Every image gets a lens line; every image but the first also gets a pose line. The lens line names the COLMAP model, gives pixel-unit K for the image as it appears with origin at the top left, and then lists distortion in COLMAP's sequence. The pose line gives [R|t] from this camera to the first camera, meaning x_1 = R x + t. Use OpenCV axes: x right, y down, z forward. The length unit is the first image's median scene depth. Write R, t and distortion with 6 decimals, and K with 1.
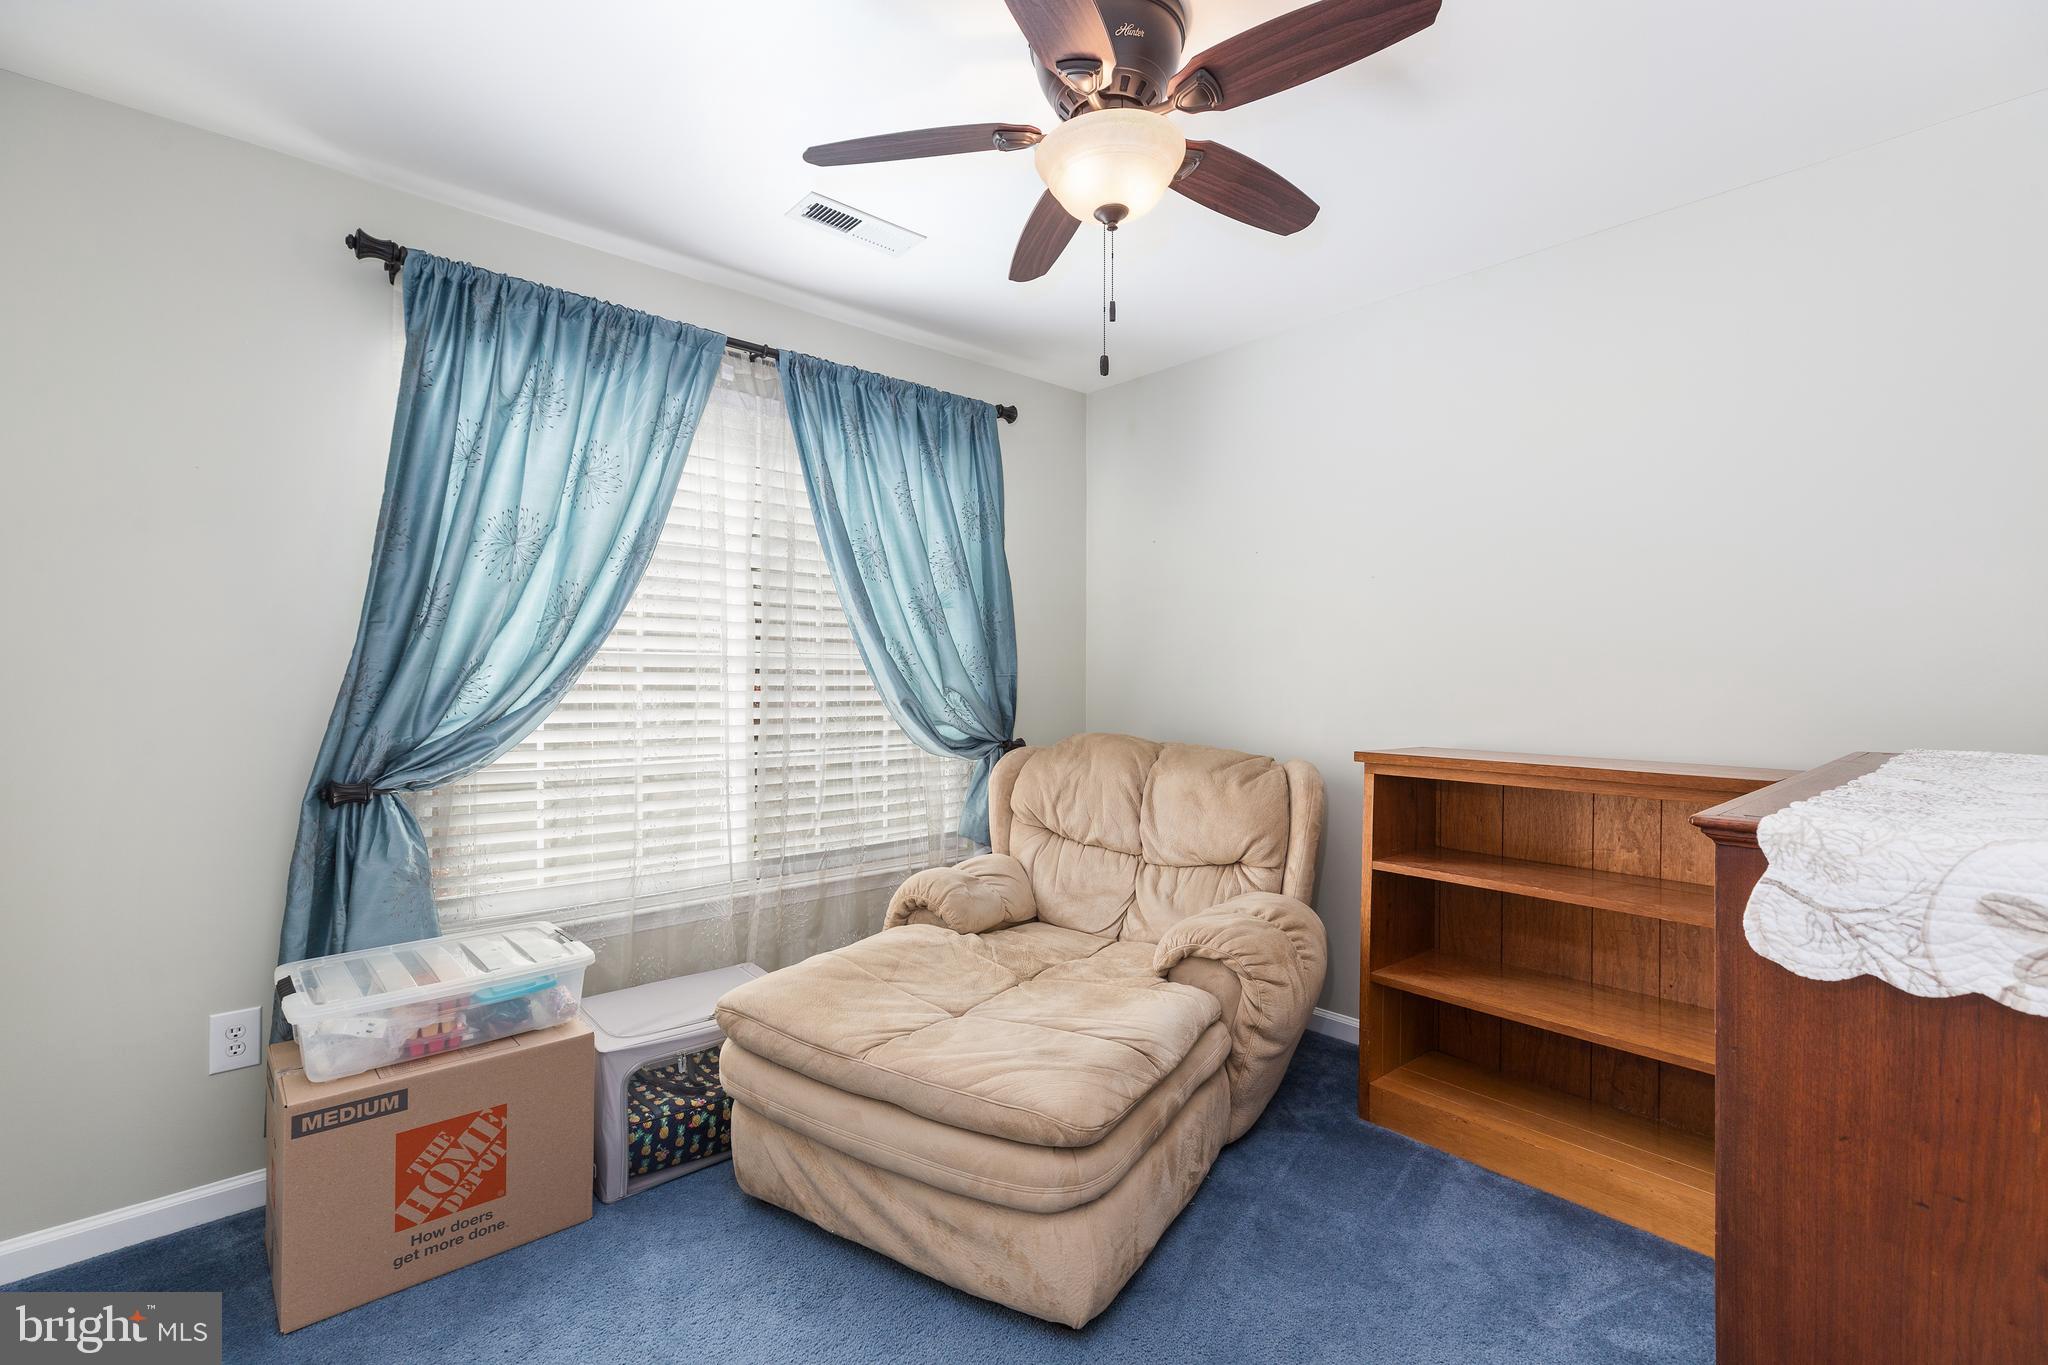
lens RADIAL K [[915.3, 0, 1021.7], [0, 915.3, 679.3], [0, 0, 1]] dist [0.008830, -0.000085]
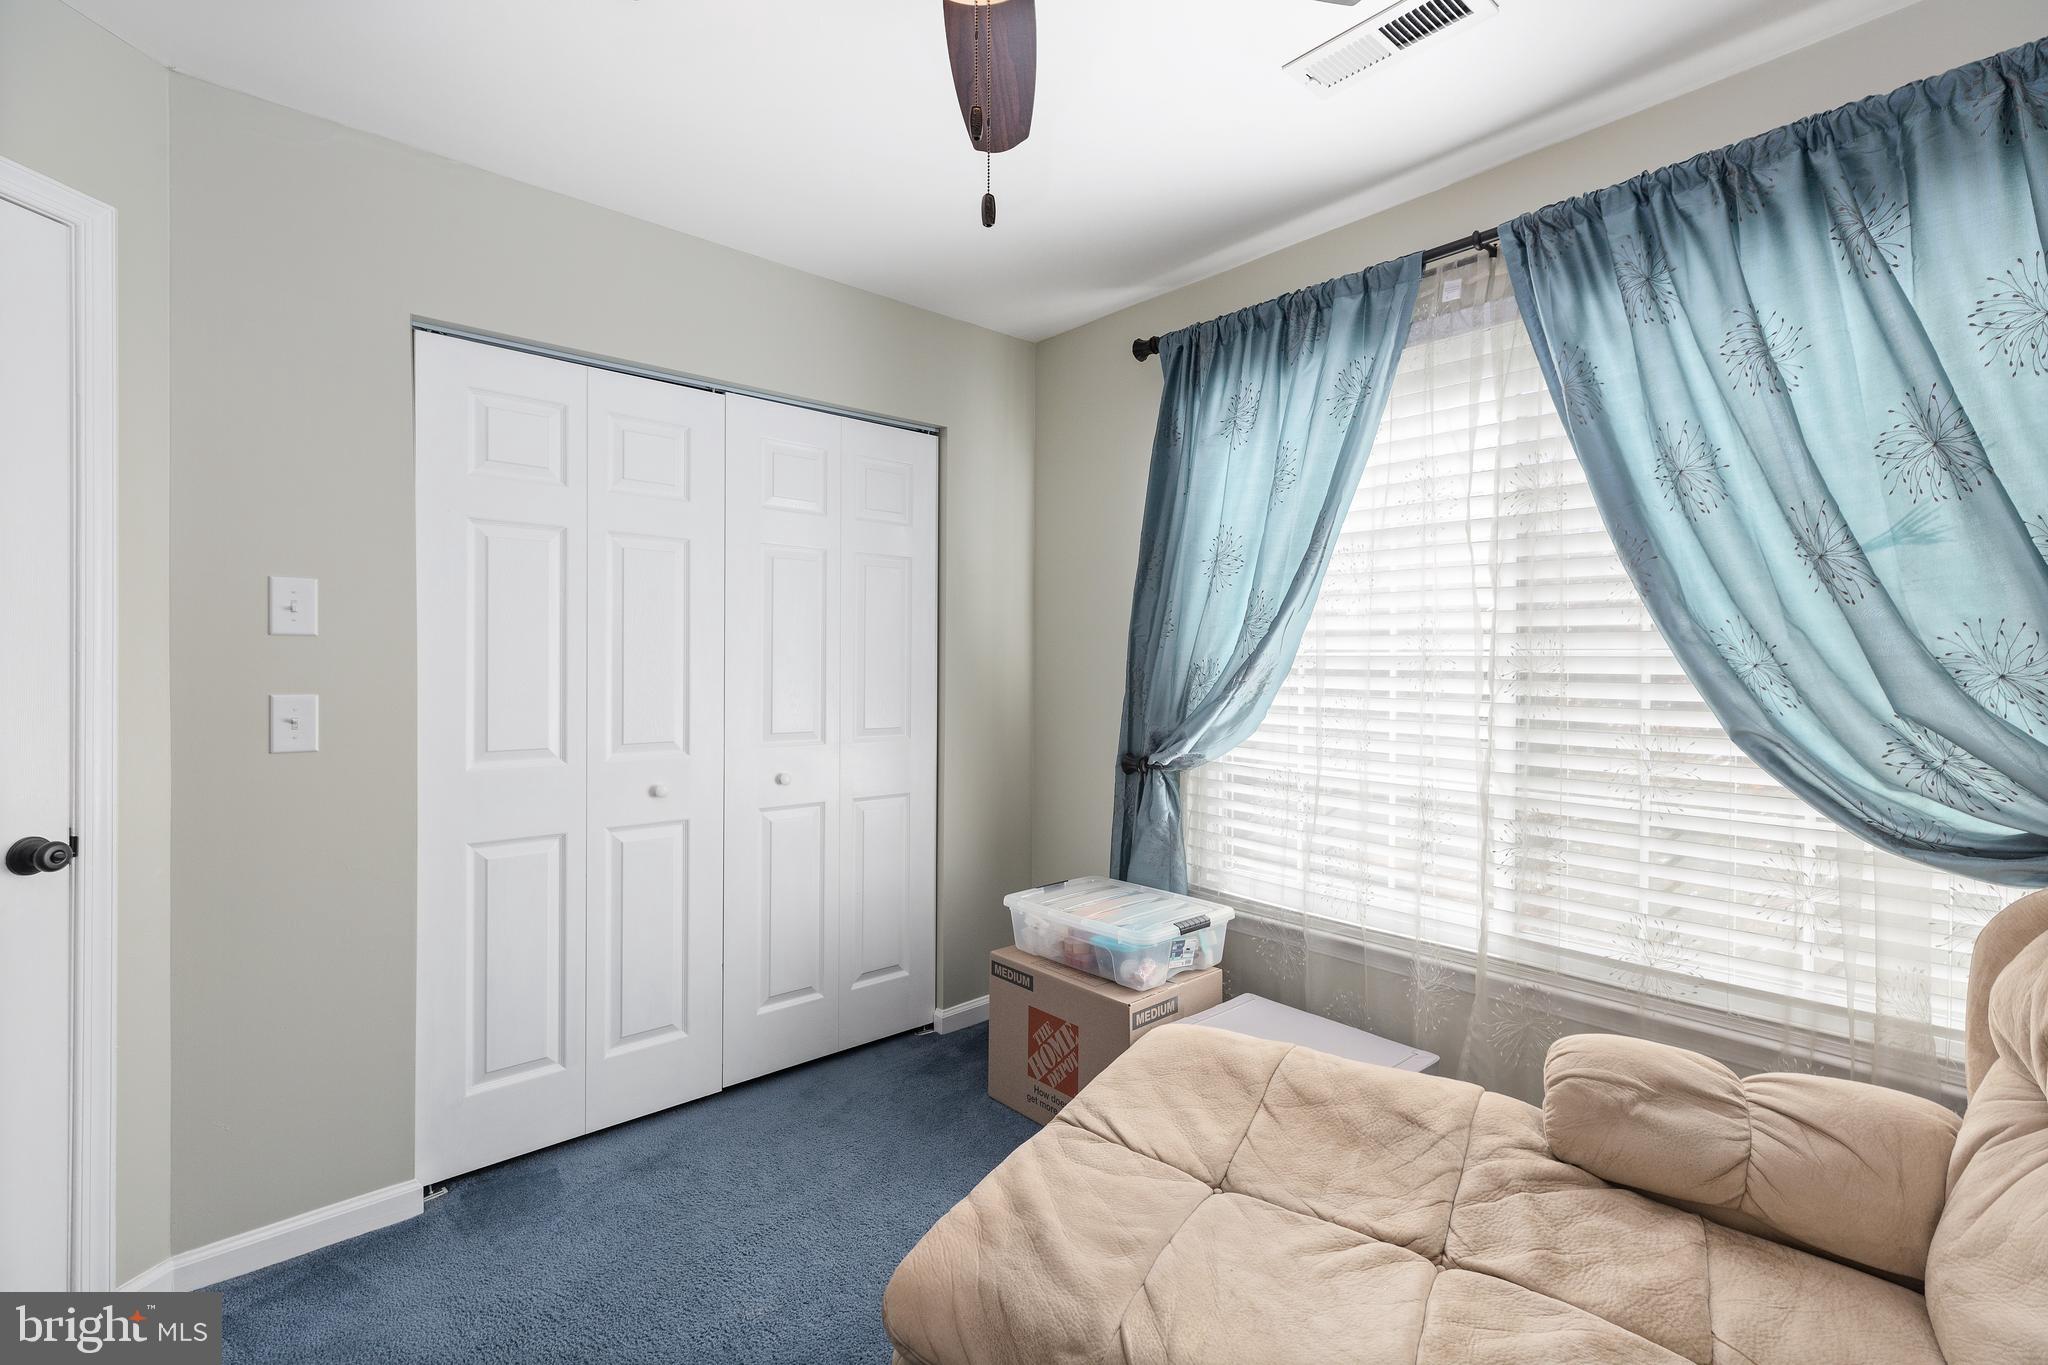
lens RADIAL K [[915.3, 0, 1021.7], [0, 915.3, 679.3], [0, 0, 1]] dist [0.008830, -0.000085]
pose [[0.003895, 0.014448, -0.999888, 0.555500], [-0.008975, 0.999856, 0.014412, -0.017098], [0.999952, 0.008918, 0.004024, 0.770686]]
